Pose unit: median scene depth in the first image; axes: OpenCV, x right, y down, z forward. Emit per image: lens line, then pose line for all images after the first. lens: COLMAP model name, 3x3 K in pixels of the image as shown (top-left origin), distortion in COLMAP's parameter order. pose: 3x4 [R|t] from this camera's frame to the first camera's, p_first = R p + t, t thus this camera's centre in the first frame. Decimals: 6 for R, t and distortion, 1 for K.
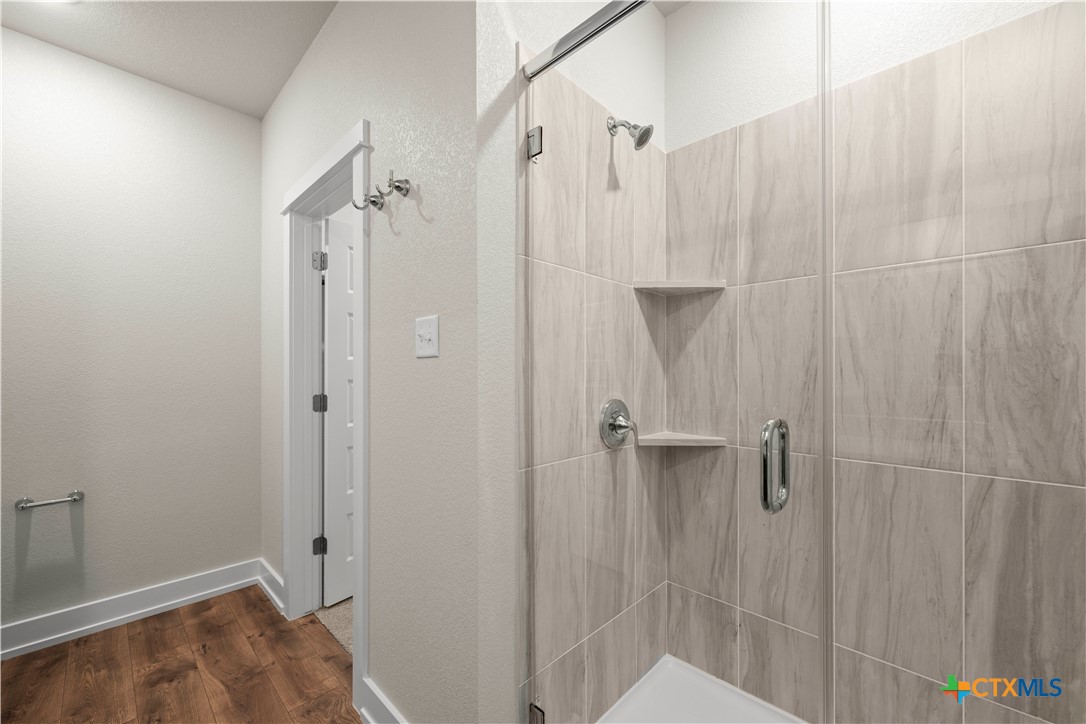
lens RADIAL K [[429.1, 0, 551.1], [0, 429.1, 371.5], [0, 0, 1]] dist [0.002964, -0.000934]
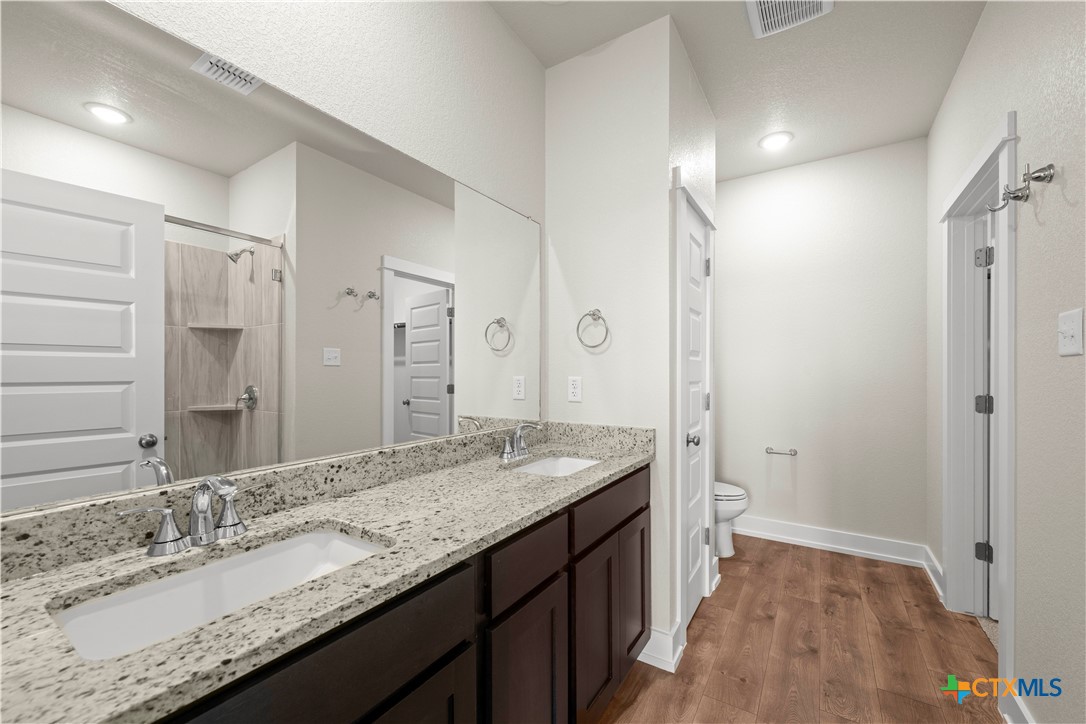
lens RADIAL K [[429.1, 0, 549.0], [0, 429.1, 370.6], [0, 0, 1]] dist [0.002964, -0.000934]
pose [[0.193527, -0.001705, -0.981093, 0.242480], [-0.000768, 0.999998, -0.001890, 0.000646], [0.981095, 0.001119, 0.193525, -0.160496]]
